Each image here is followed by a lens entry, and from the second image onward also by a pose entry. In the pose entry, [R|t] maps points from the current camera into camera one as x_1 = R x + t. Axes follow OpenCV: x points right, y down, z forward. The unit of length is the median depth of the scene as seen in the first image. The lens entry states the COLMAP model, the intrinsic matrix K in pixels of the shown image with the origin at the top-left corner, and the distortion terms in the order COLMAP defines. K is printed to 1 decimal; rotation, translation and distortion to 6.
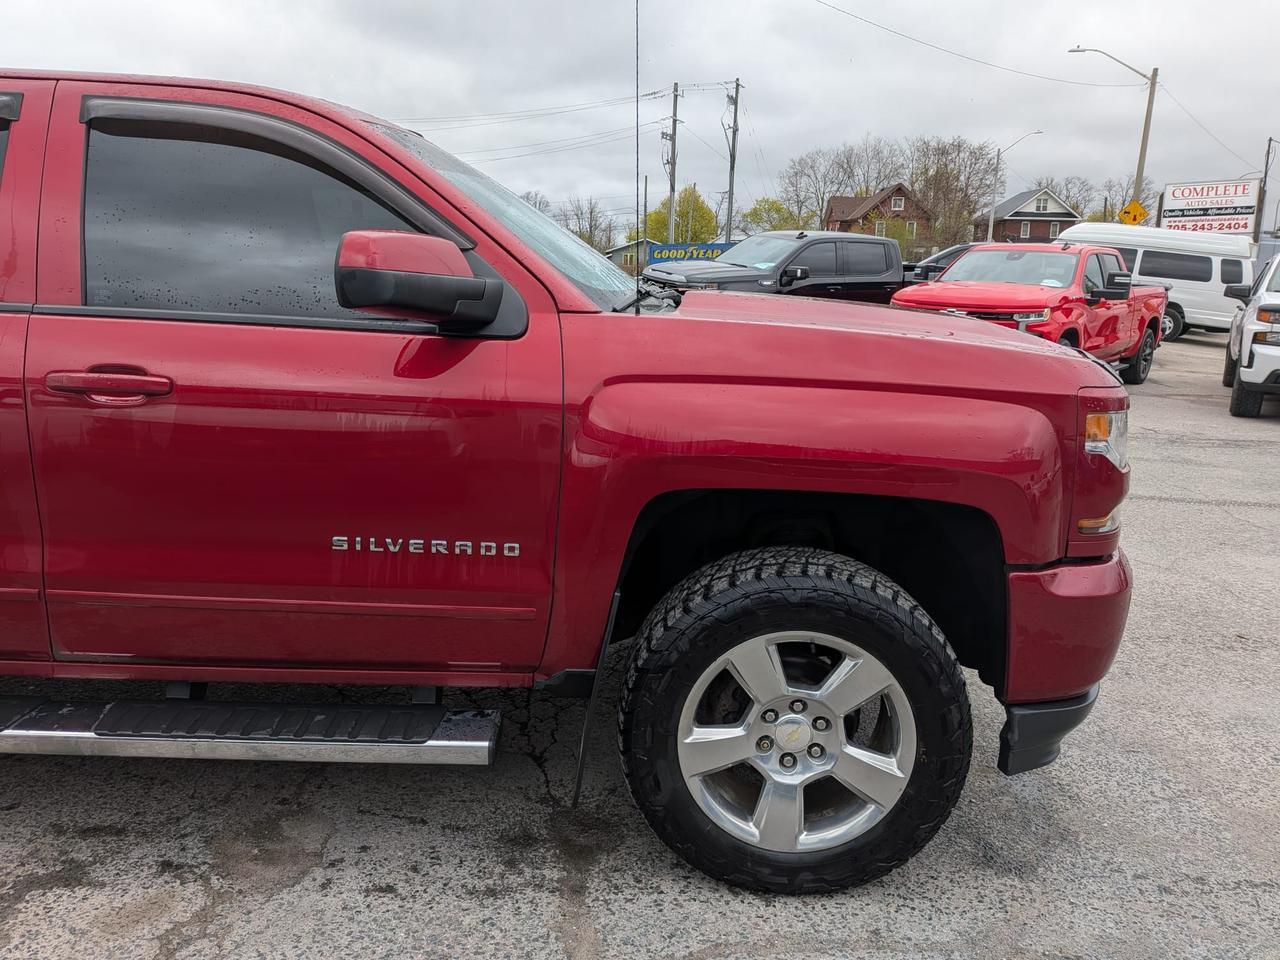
lens RADIAL K [[929.1, 0, 620.2], [0, 929.1, 452.3], [0, 0, 1]] dist [0.003070, -0.028765]
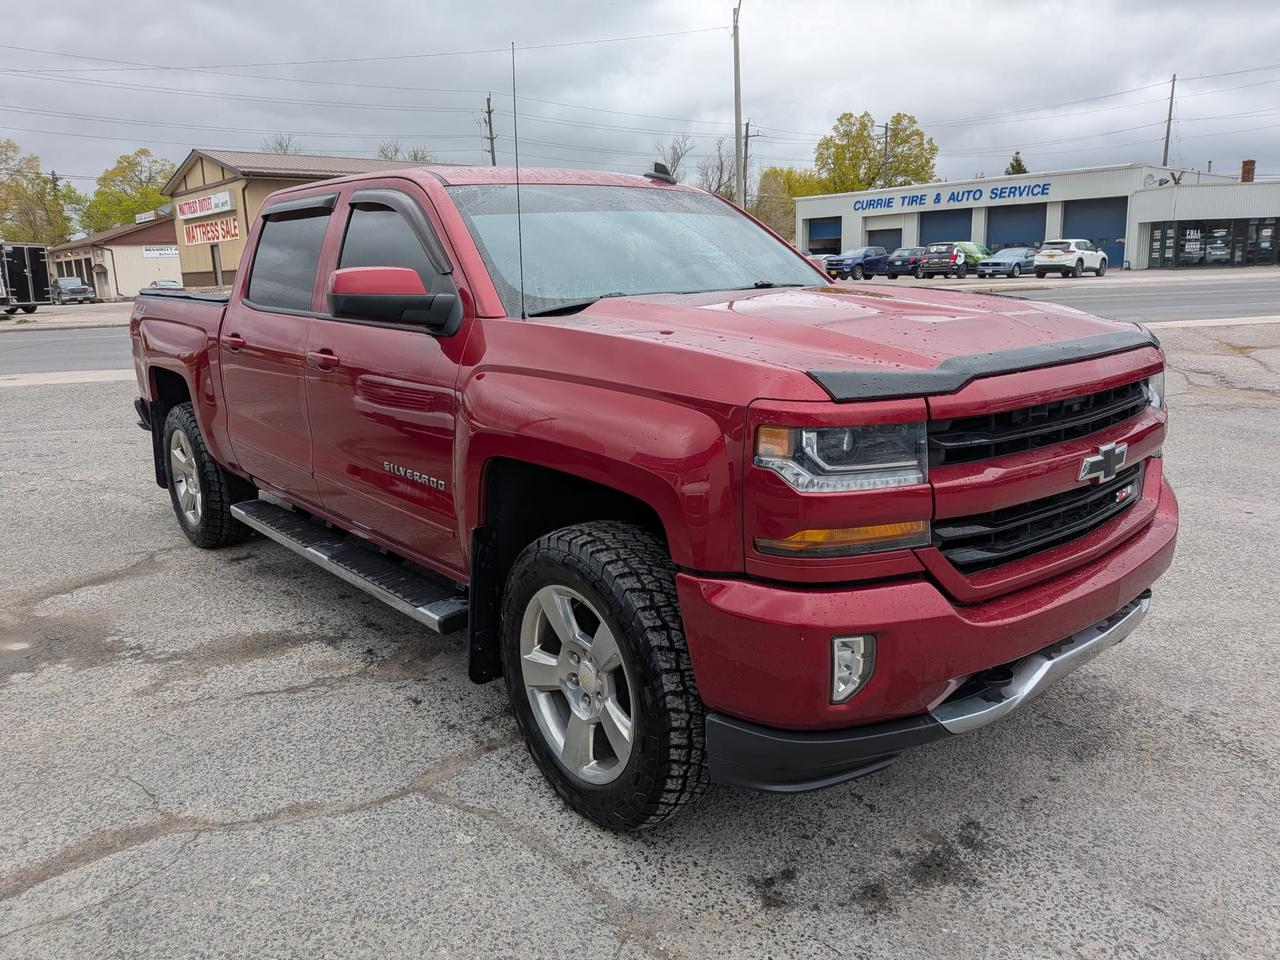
lens RADIAL K [[937.8, 0, 635.9], [0, 937.8, 474.1], [0, 0, 1]] dist [0.008624, -0.024229]
pose [[0.641639, 0.125424, -0.756683, 1.092031], [-0.086514, 0.992078, 0.091081, -0.063248], [0.762112, 0.007023, 0.647407, 0.289547]]
